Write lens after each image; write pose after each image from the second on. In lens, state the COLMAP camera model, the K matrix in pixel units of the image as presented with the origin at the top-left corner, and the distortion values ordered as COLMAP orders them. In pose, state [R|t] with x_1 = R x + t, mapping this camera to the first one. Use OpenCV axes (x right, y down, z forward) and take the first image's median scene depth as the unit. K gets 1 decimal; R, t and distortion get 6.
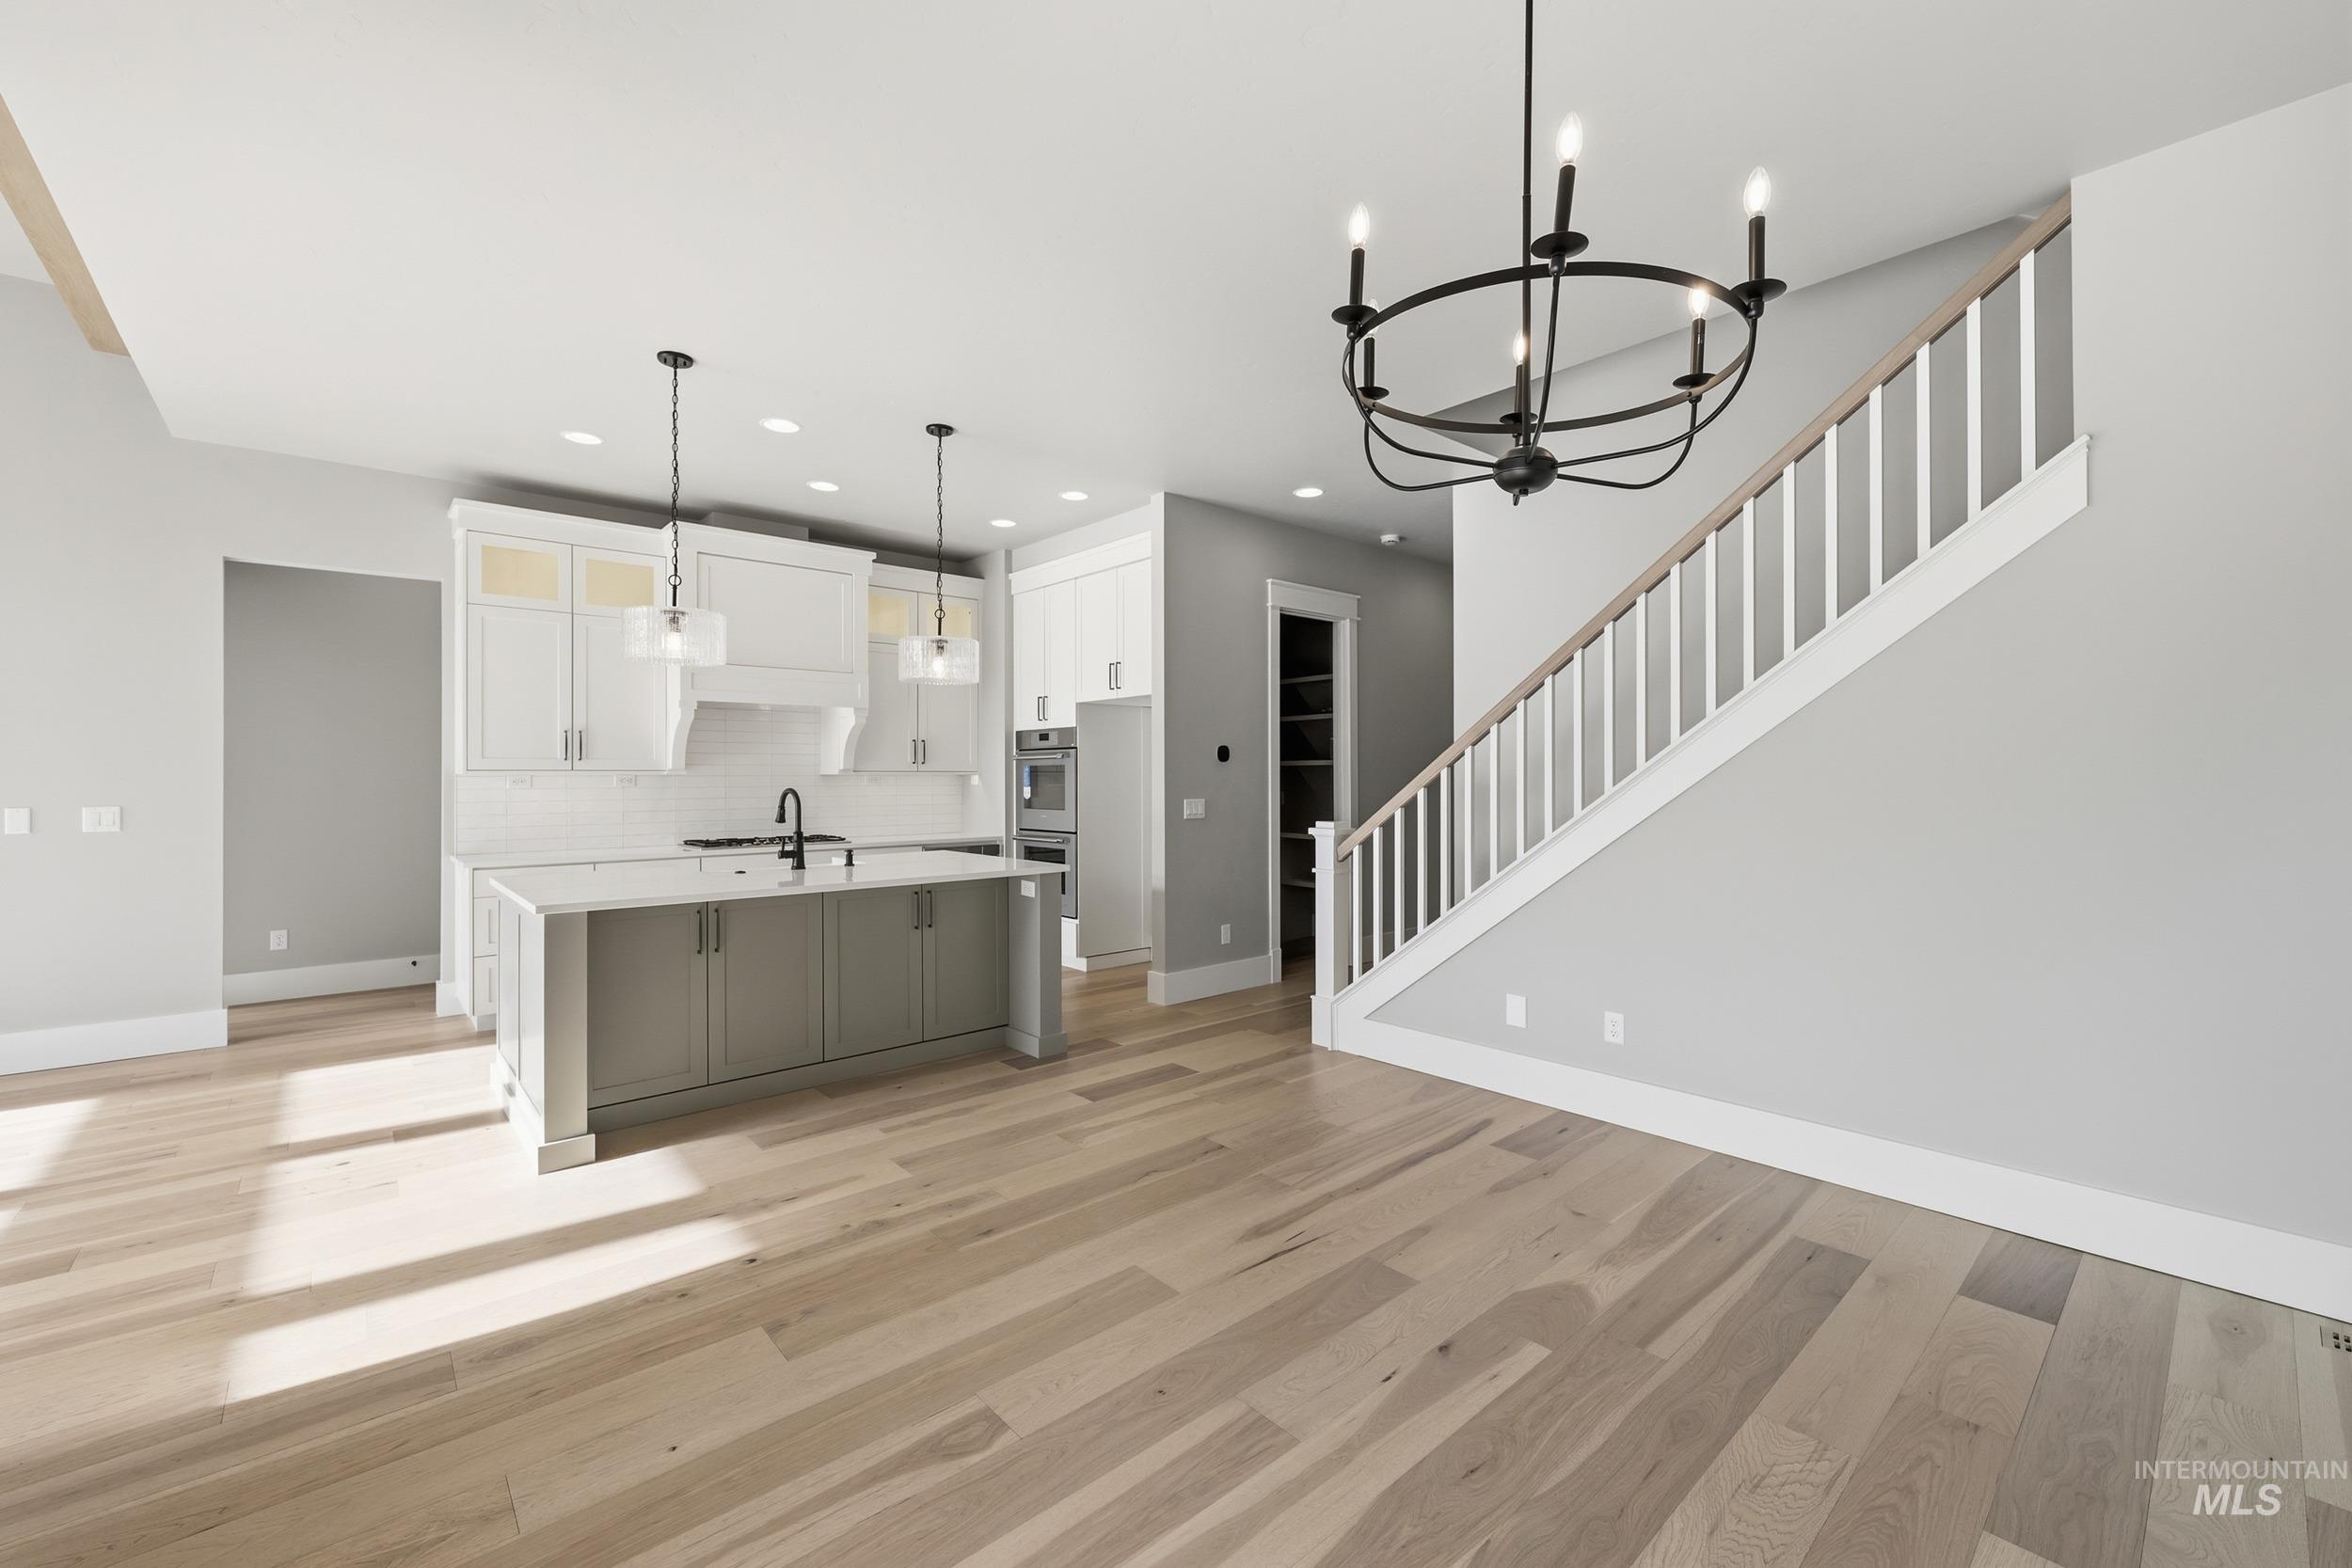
lens RADIAL K [[948.4, 0, 1179.7], [0, 948.4, 790.7], [0, 0, 1]] dist [-0.001278, 0.000700]
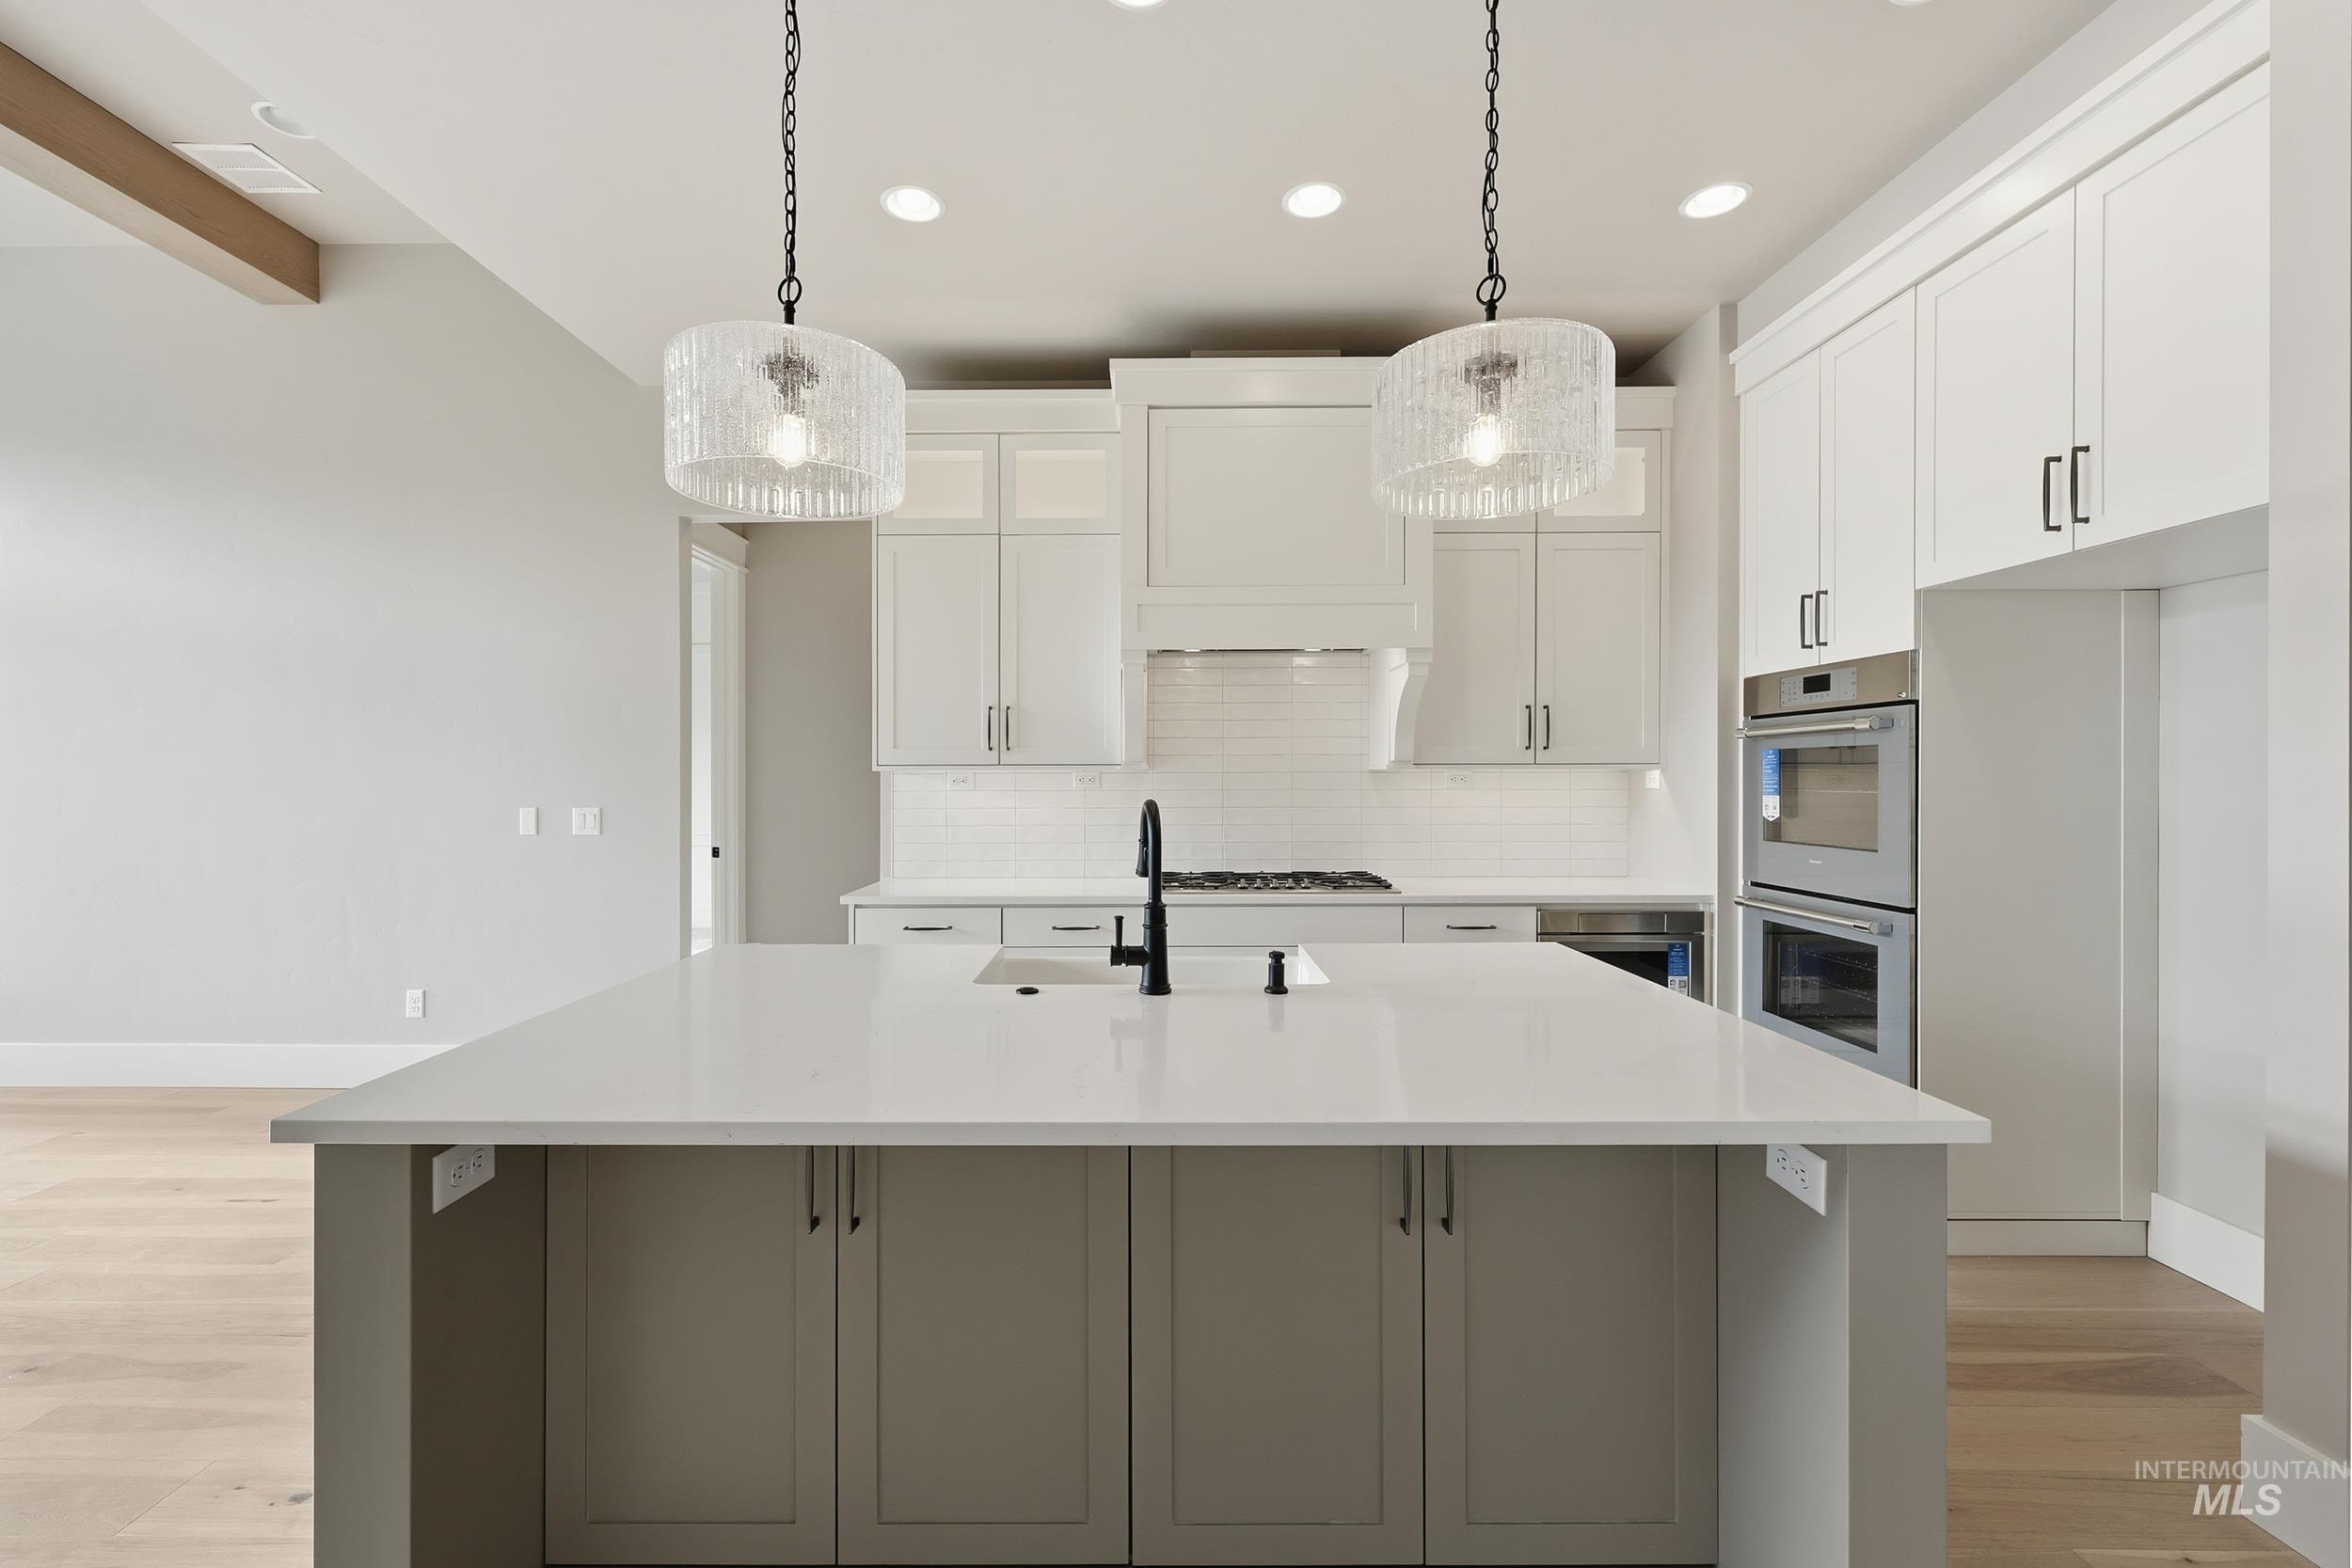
lens RADIAL K [[948.4, 0, 1132.5], [0, 948.4, 775.4], [0, 0, 1]] dist [-0.001278, 0.000700]
pose [[0.741060, 0.000116, -0.671439, -0.122622], [-0.008569, 0.999920, -0.009285, -0.009897], [0.671384, 0.012634, 0.741002, 0.674206]]
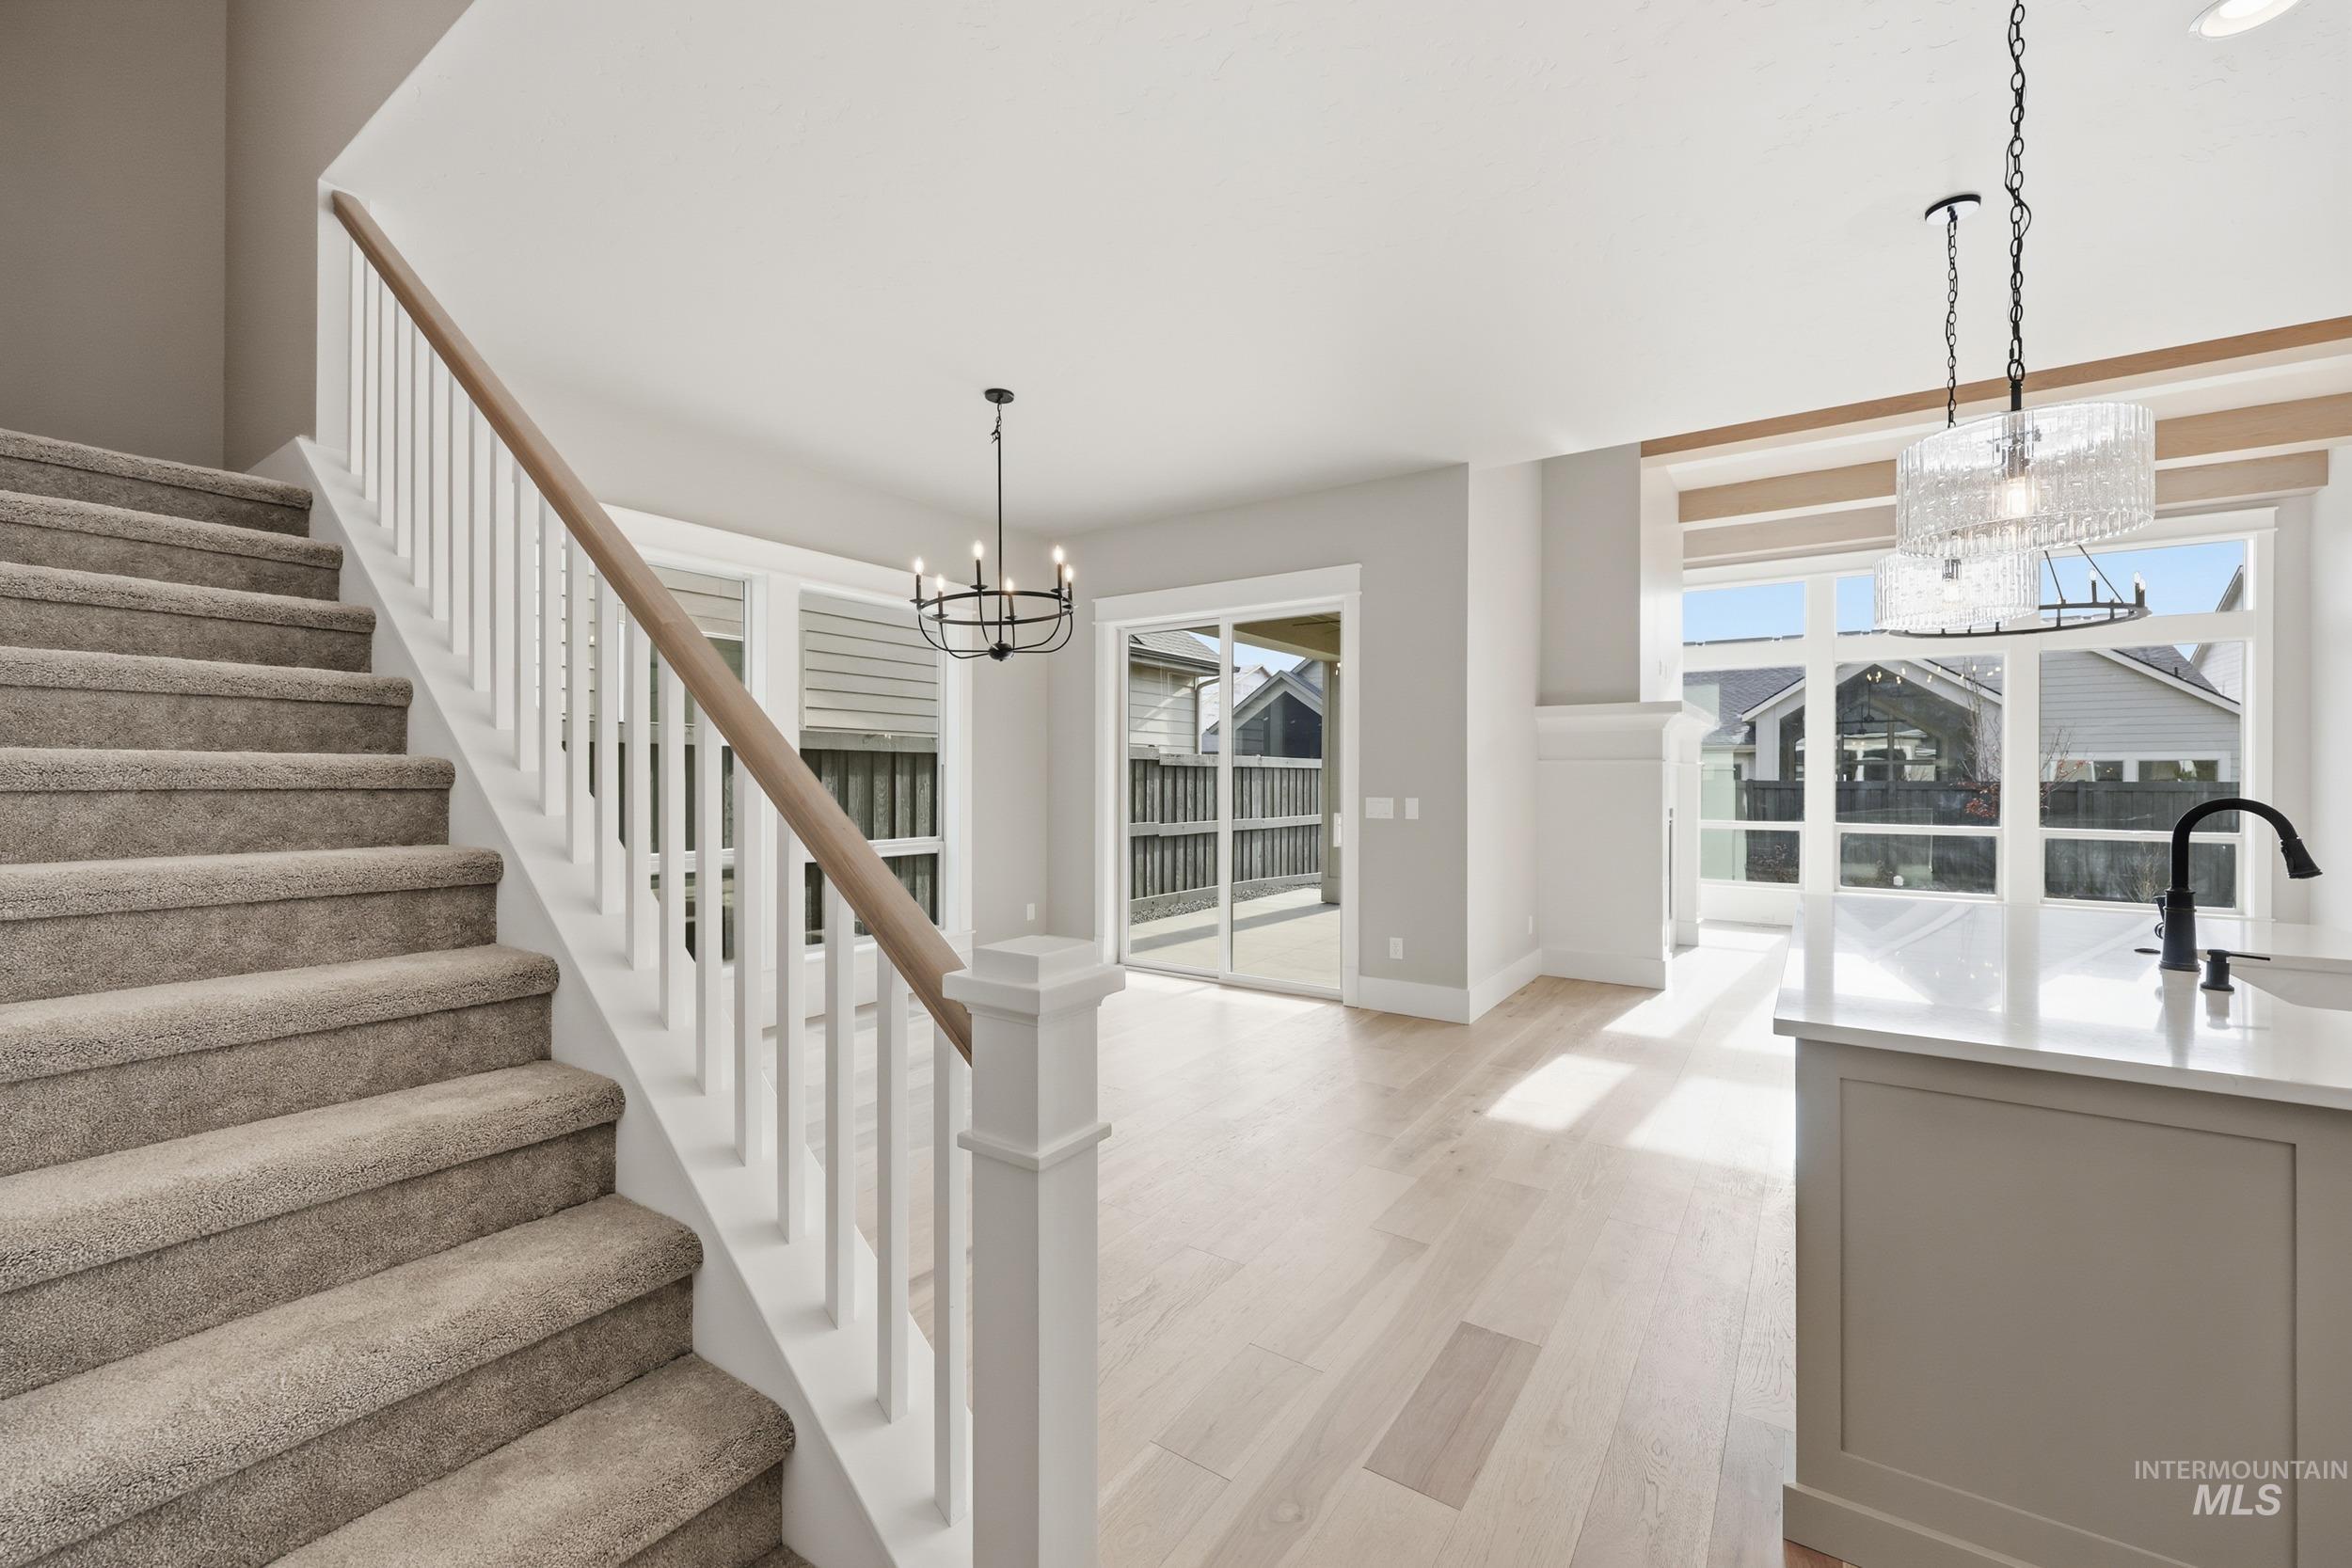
lens RADIAL K [[948.4, 0, 1183.5], [0, 948.4, 779.6], [0, 0, 1]] dist [-0.001278, 0.000700]
pose [[-0.968442, -0.000015, -0.249239, 0.195818], [-0.003742, 0.999888, 0.014482, -0.015679], [0.249211, 0.014957, -0.968334, 1.329605]]
